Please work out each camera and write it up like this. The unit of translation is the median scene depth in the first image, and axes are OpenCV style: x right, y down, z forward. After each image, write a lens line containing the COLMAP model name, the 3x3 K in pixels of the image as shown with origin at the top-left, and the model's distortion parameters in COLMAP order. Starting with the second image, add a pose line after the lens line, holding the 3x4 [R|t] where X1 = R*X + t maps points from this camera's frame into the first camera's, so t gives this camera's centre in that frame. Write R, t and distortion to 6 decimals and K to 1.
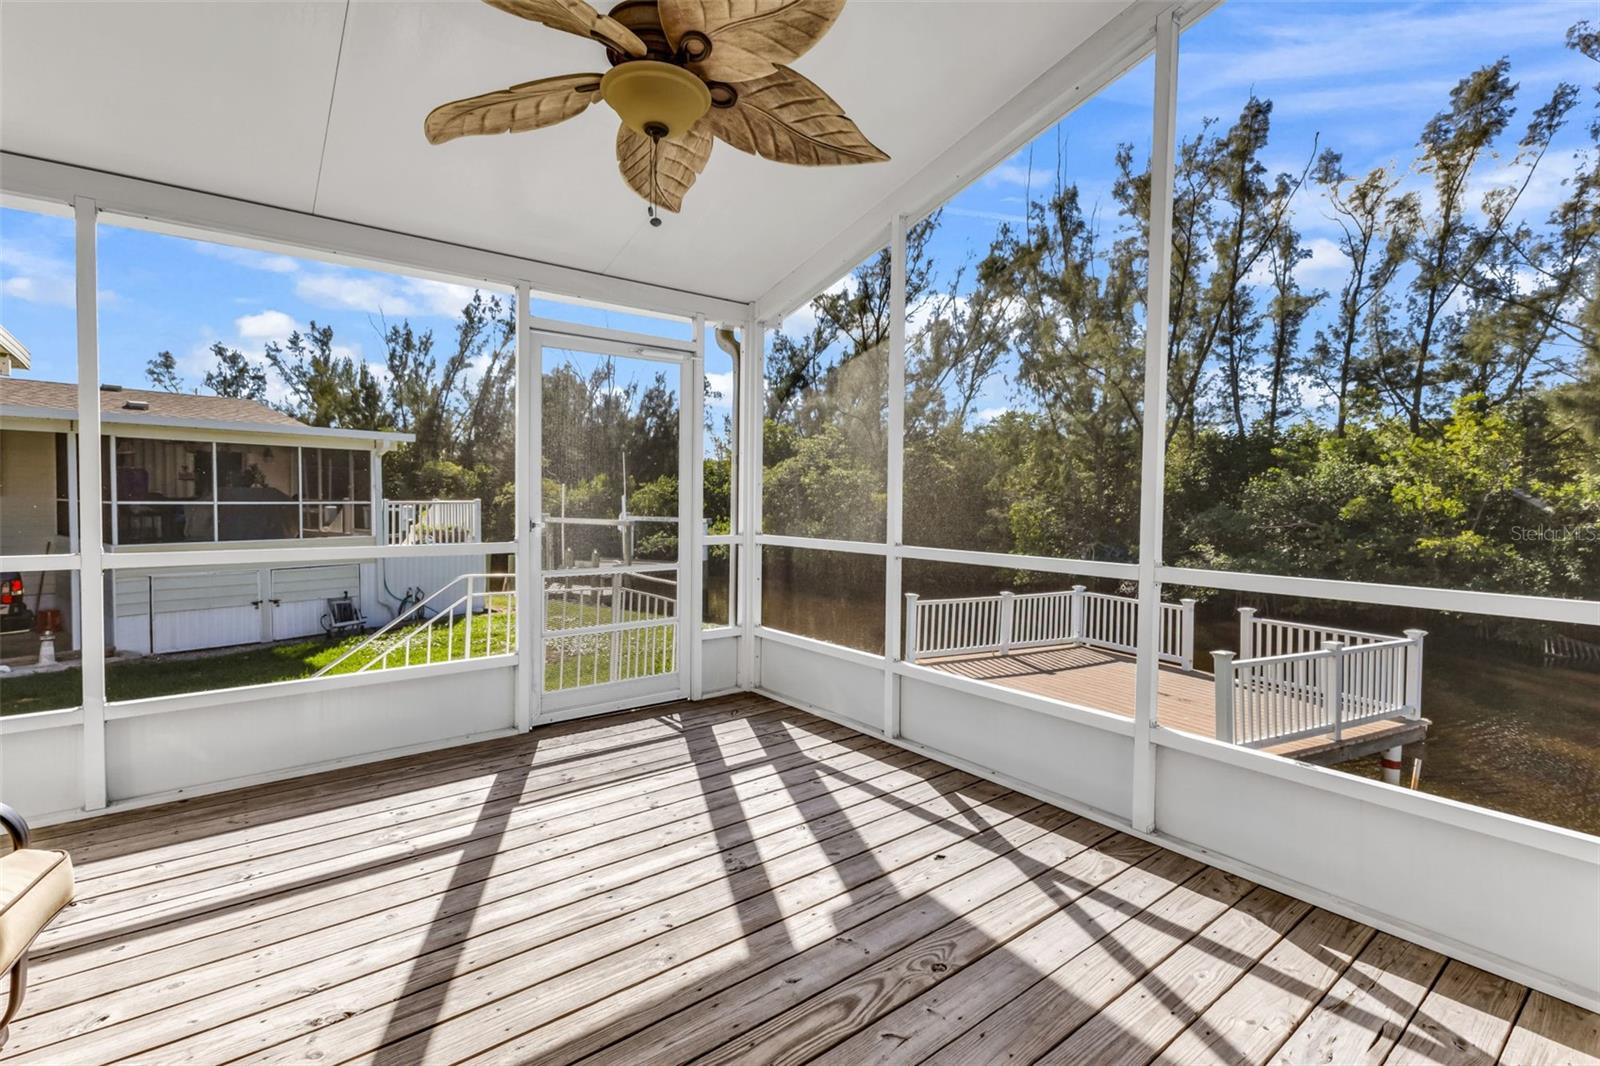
lens RADIAL K [[709.7, 0, 823.5], [0, 709.7, 509.6], [0, 0, 1]] dist [0.001792, 0.000114]
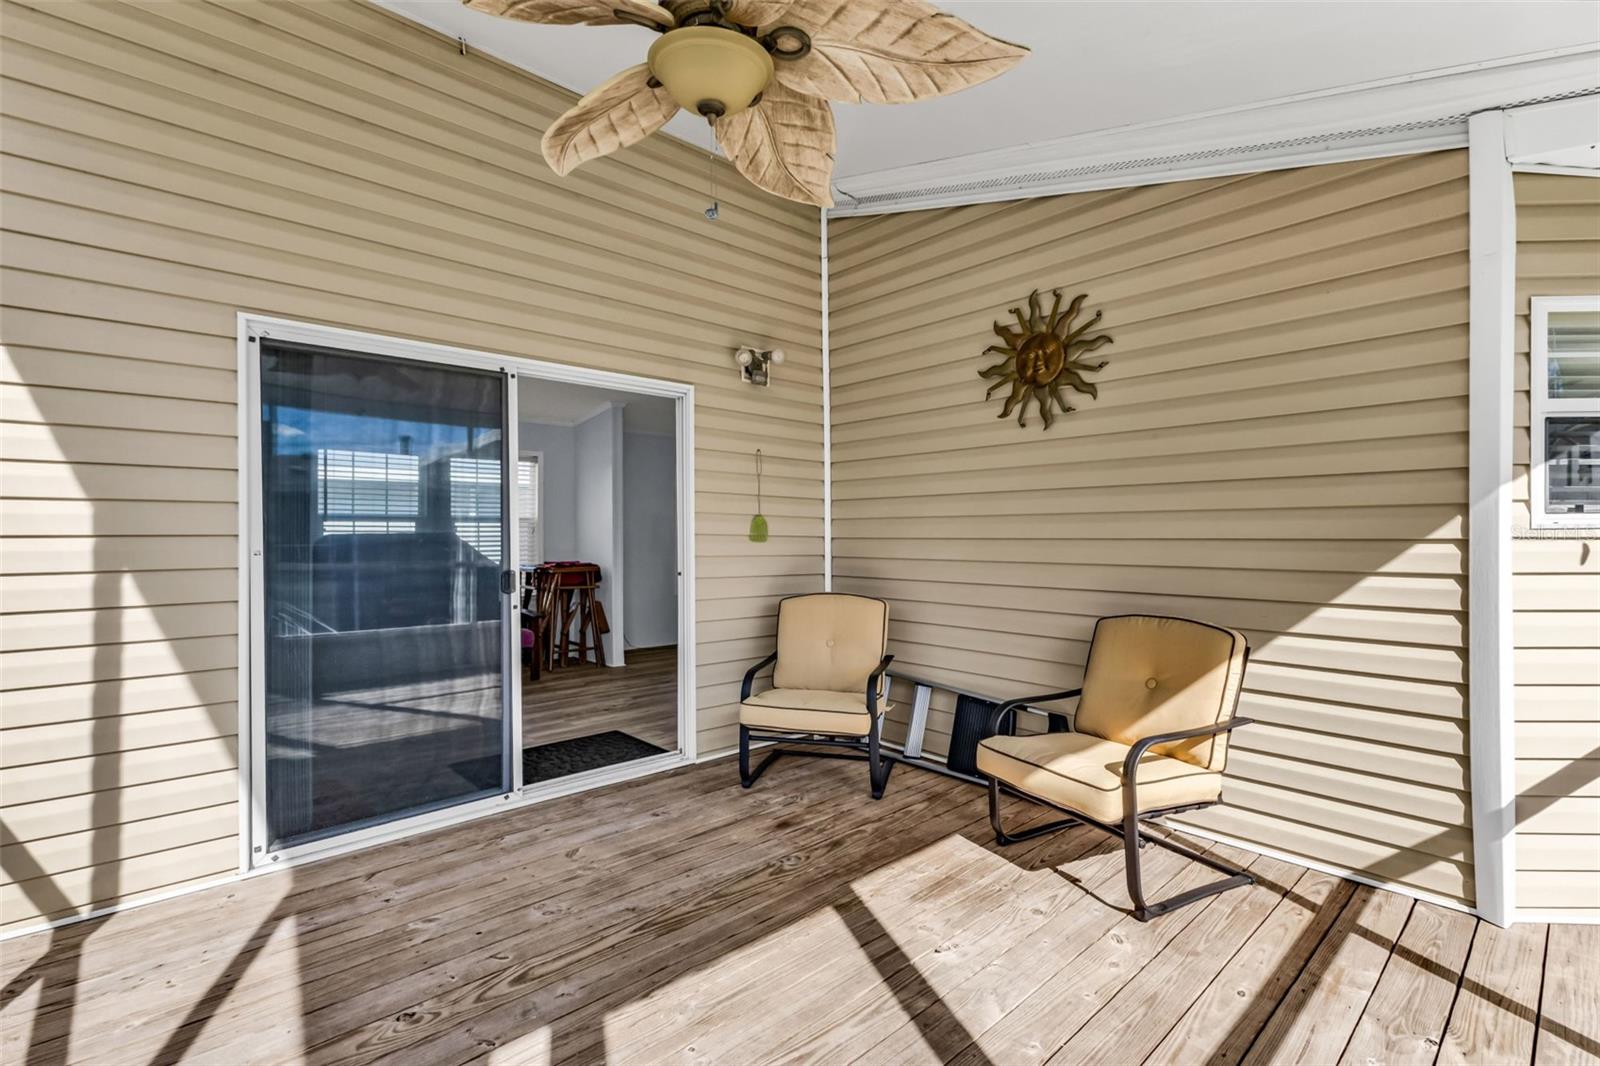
lens RADIAL K [[715.7, 0, 804.2], [0, 715.7, 531.6], [0, 0, 1]] dist [0.003014, 0.000190]
pose [[-0.997691, -0.004120, -0.067794, -0.206682], [-0.005119, 0.999881, 0.014578, -0.028135], [0.067726, 0.014891, -0.997593, 1.325401]]
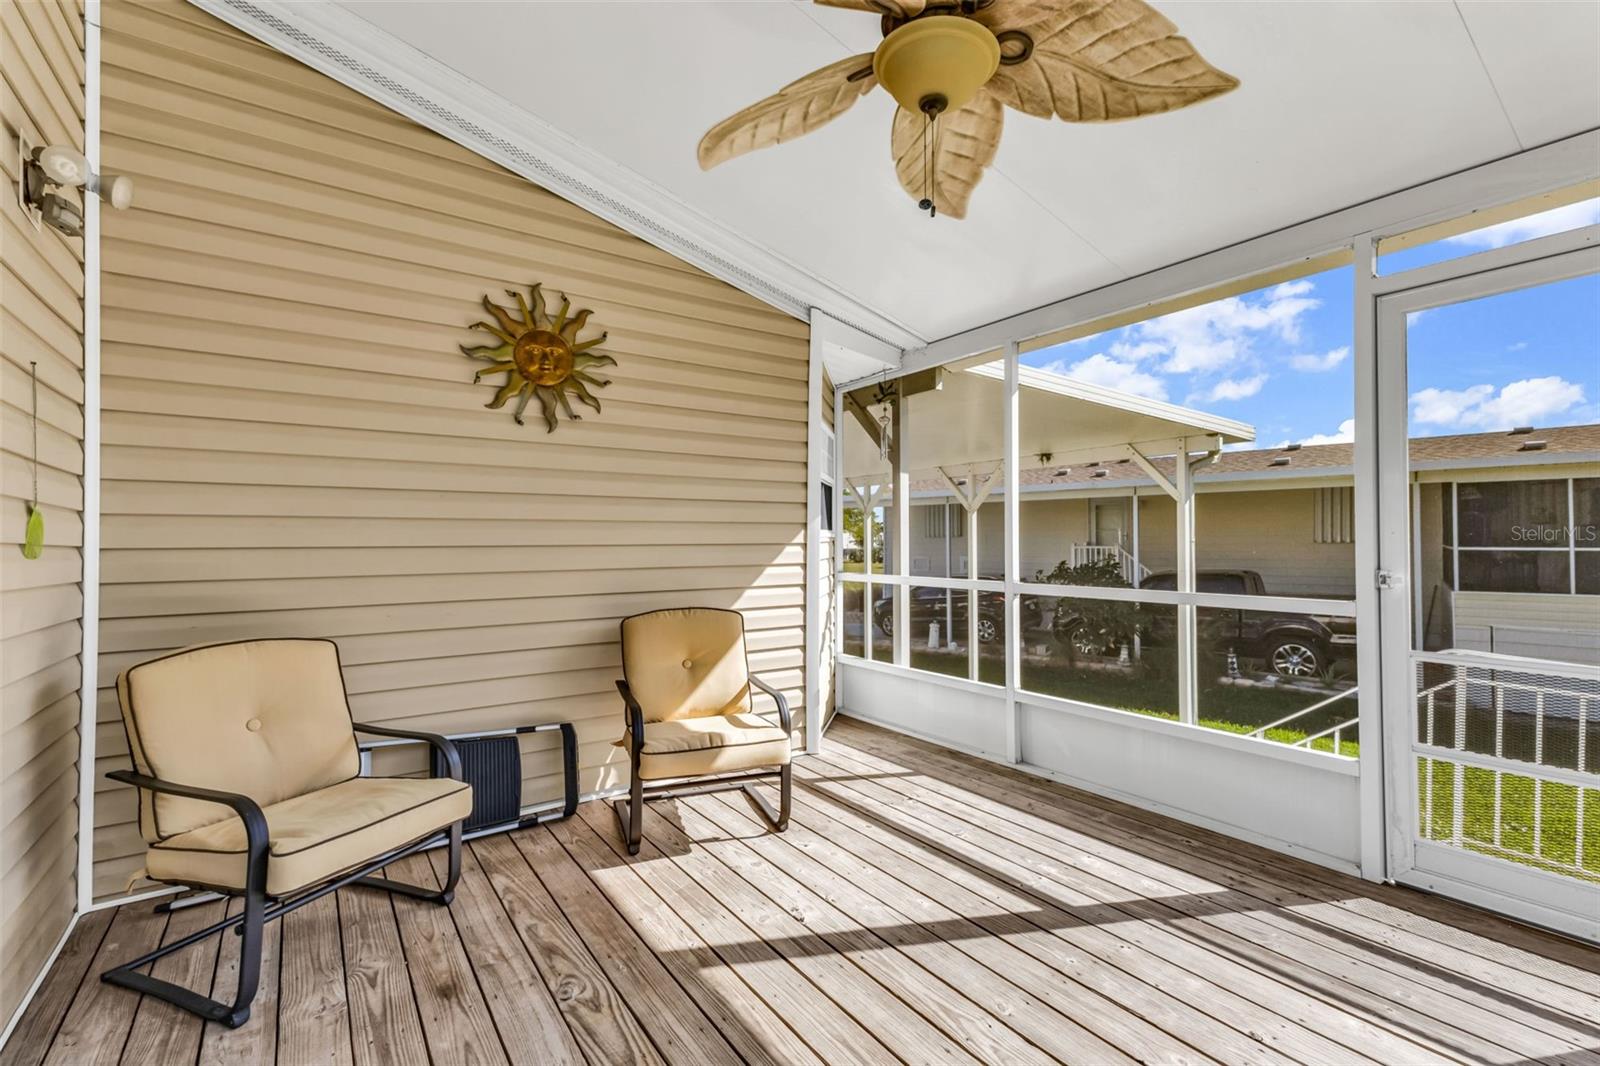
lens RADIAL K [[715.7, 0, 804.2], [0, 715.7, 531.6], [0, 0, 1]] dist [0.003014, 0.000190]
pose [[-0.053390, -0.013938, -0.998476, 0.434438], [-0.018054, 0.999753, -0.012991, -0.016158], [0.998411, 0.017333, -0.053628, 0.633627]]
